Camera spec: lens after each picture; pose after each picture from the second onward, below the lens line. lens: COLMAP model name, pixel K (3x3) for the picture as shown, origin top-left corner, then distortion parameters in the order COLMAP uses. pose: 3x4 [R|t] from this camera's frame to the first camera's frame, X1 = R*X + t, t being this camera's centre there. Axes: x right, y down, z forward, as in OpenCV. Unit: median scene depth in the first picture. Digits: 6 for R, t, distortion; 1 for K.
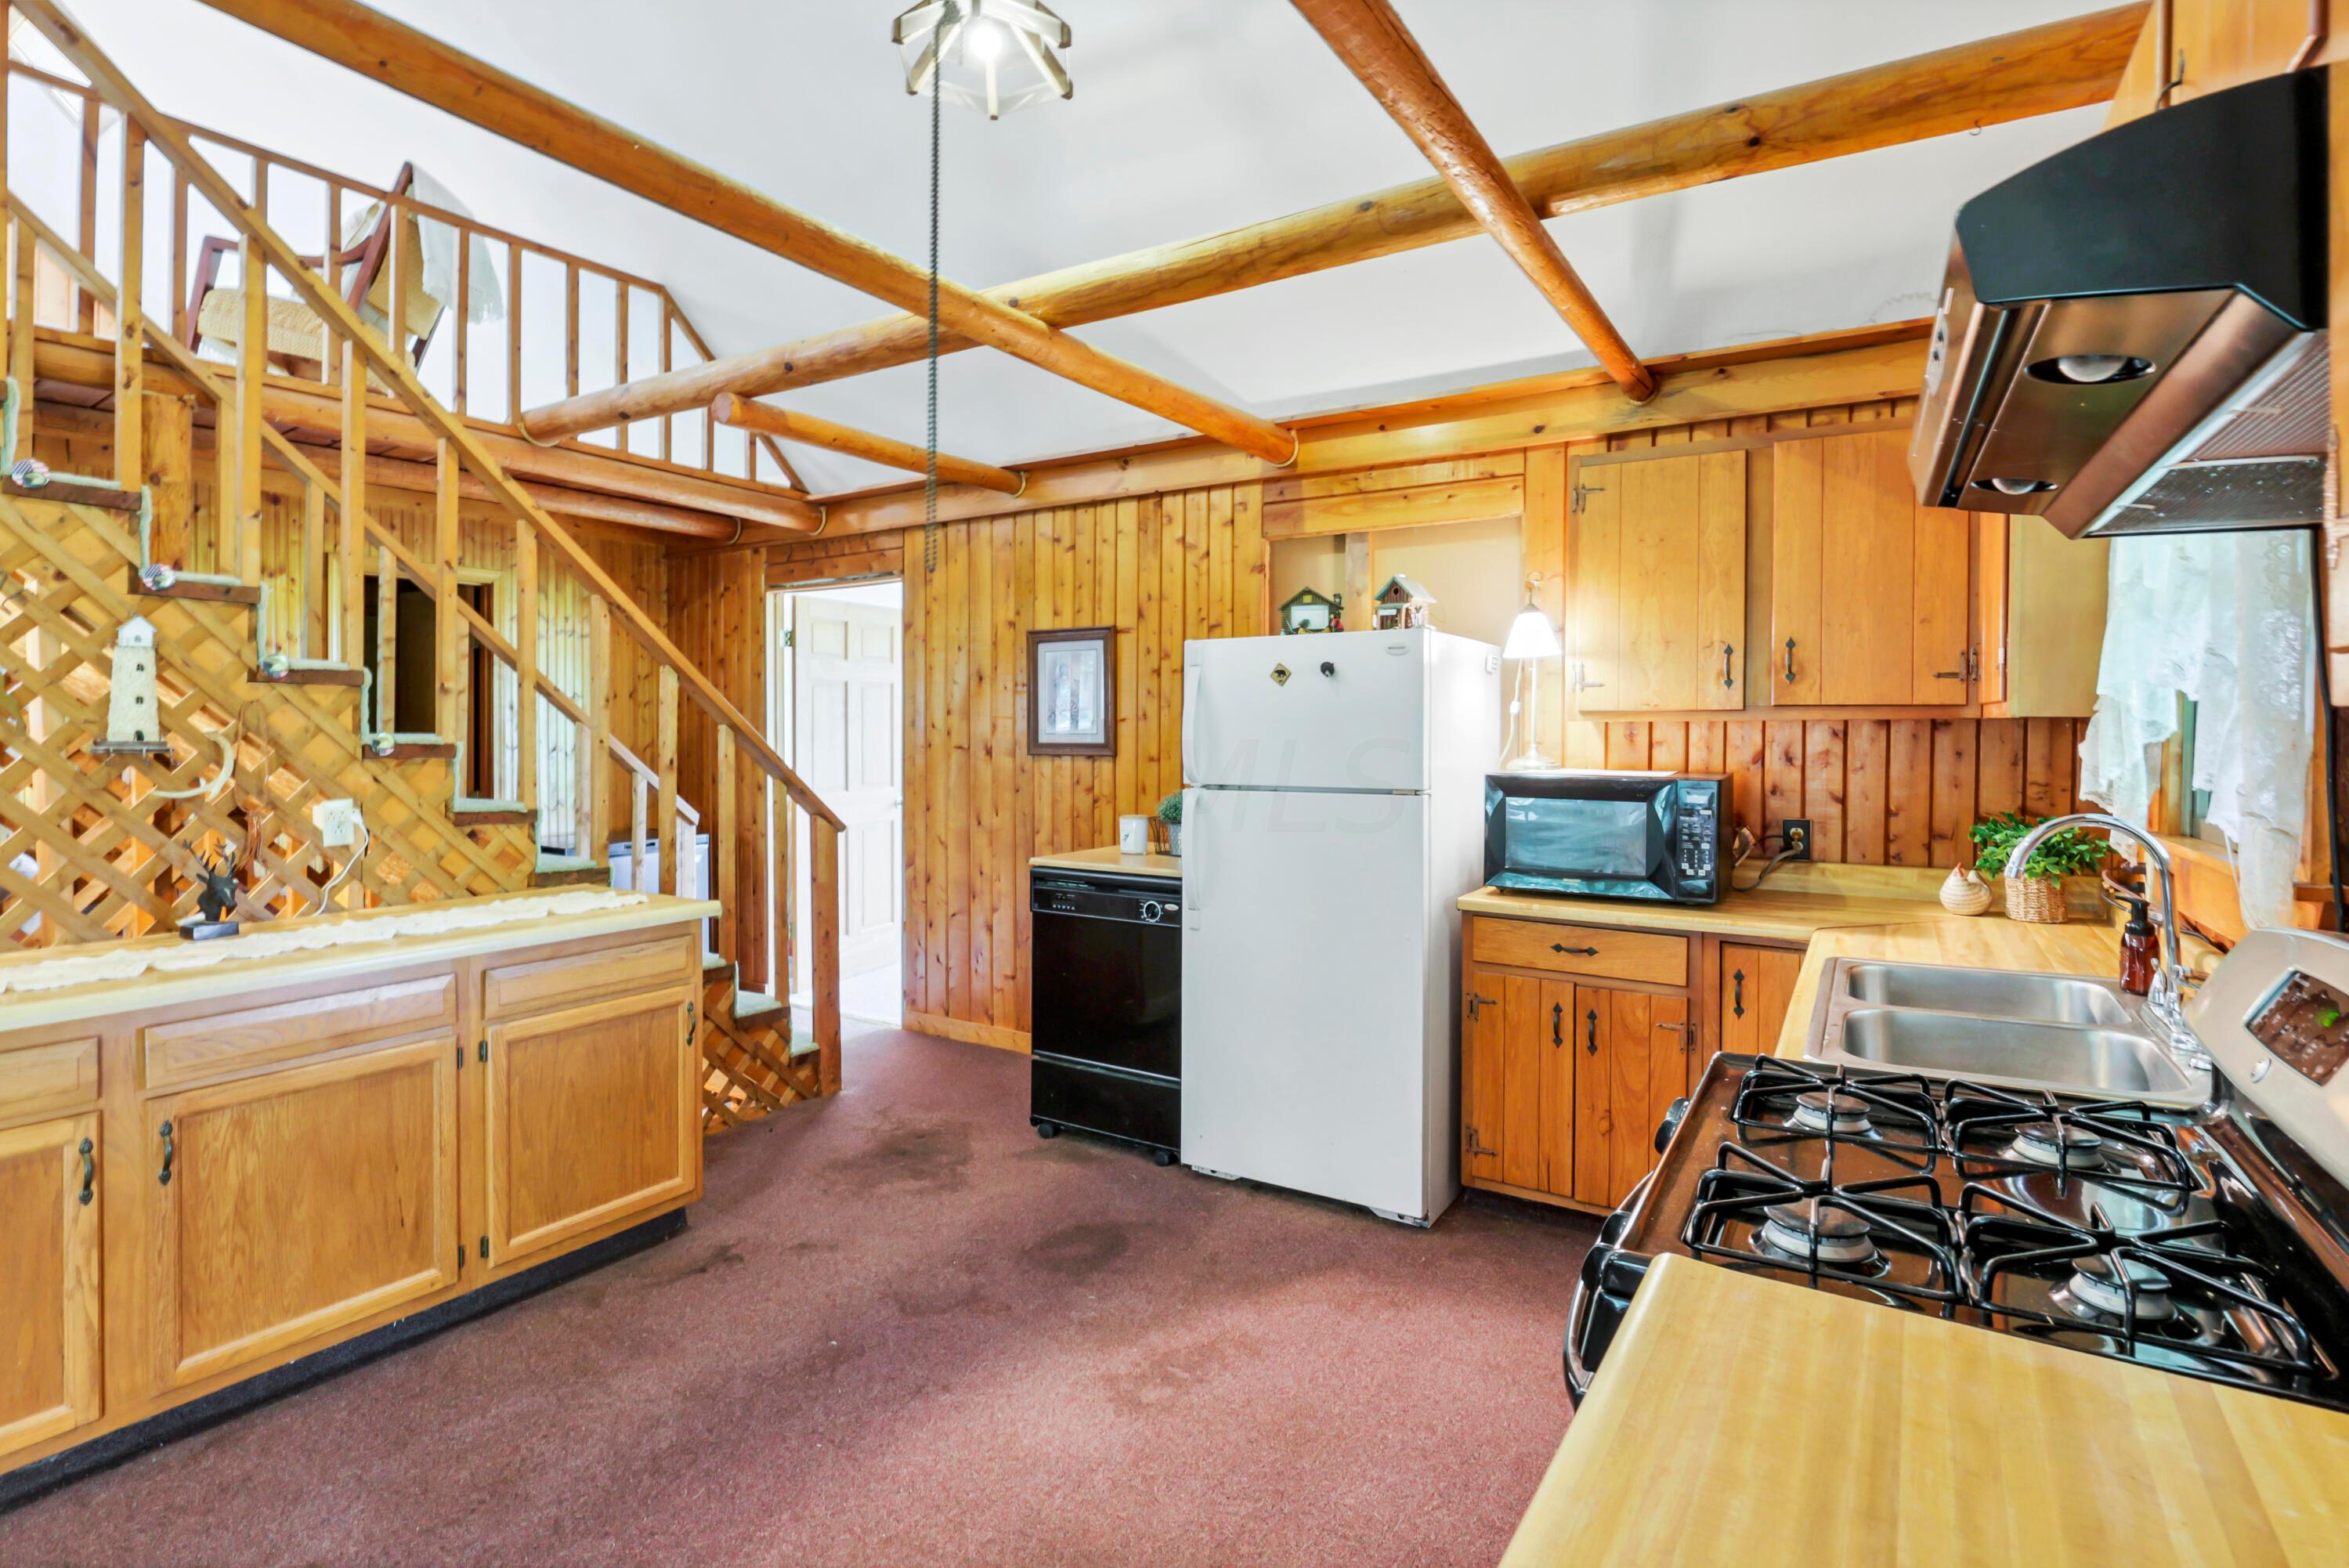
lens RADIAL K [[1126.5, 0, 1074.2], [0, 1126.5, 719.9], [0, 0, 1]] dist [-0.014349, 0.000705]
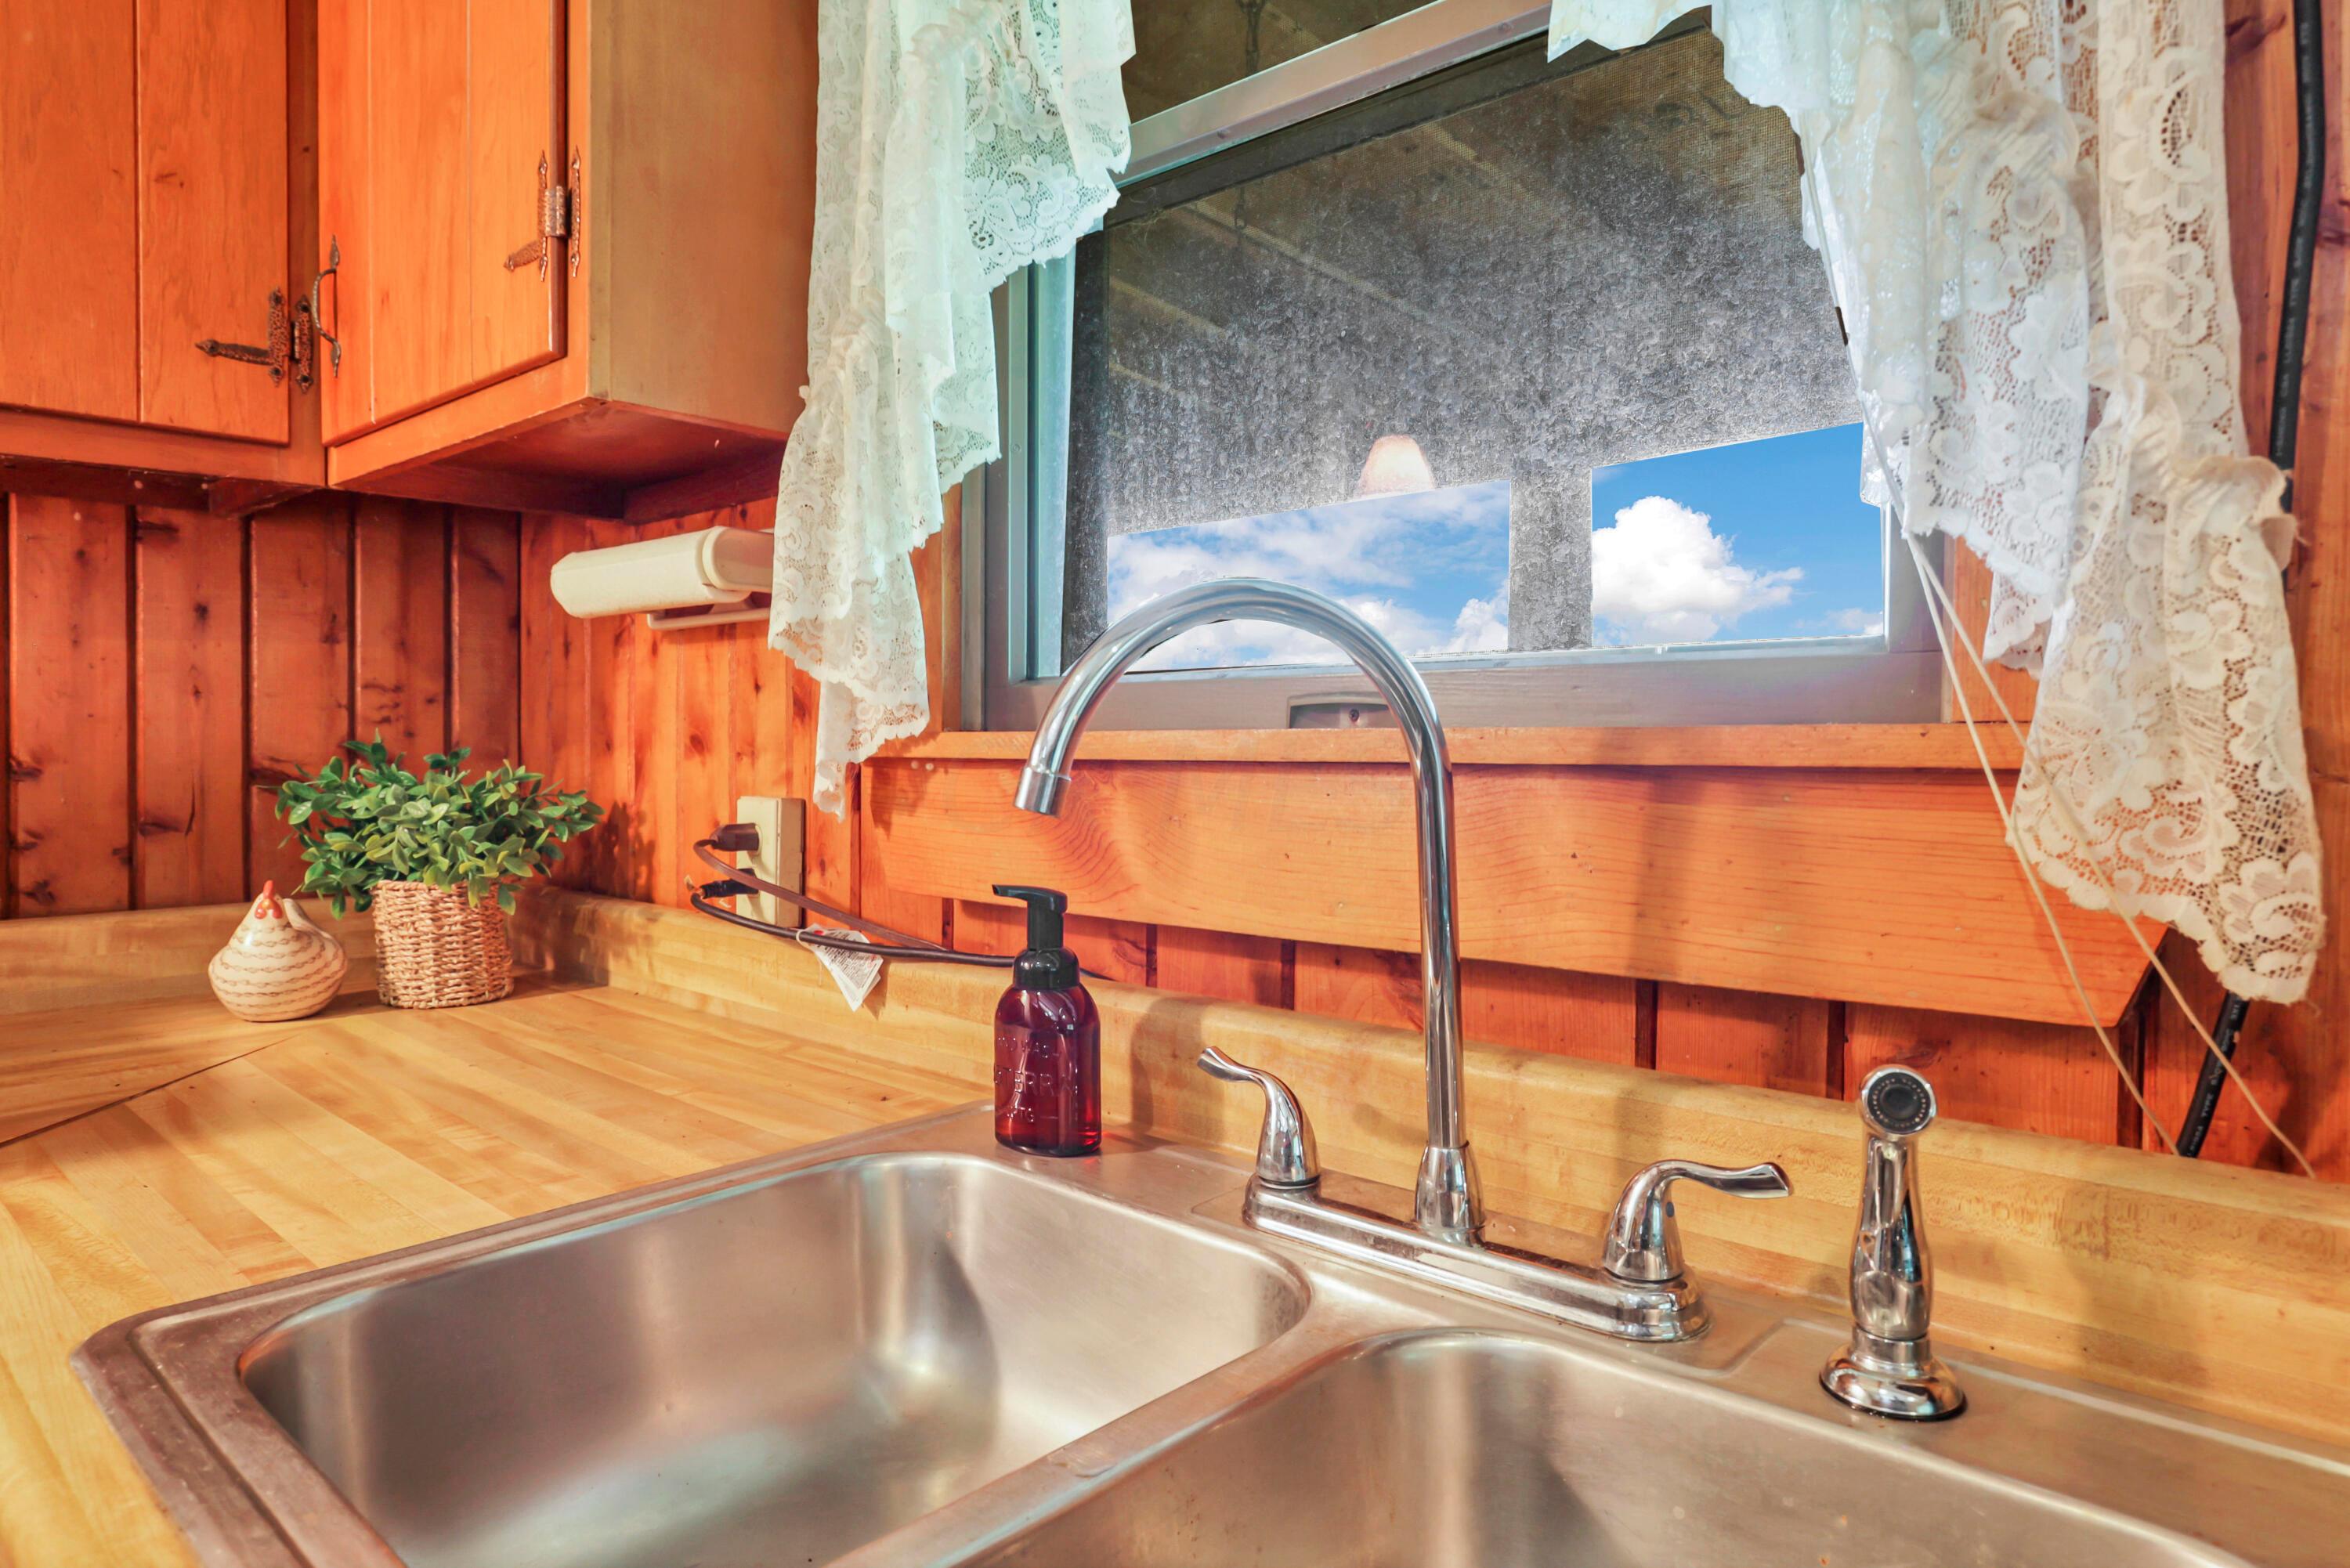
lens RADIAL K [[1478.5, 0, 1185.2], [0, 1478.5, 737.0], [0, 0, 1]] dist [0.002798, 0.000625]
pose [[0.159487, 0.004545, 0.987190, 0.275685], [-0.003352, 0.999986, -0.004063, 0.063328], [-0.987194, -0.002661, 0.159500, 0.481904]]
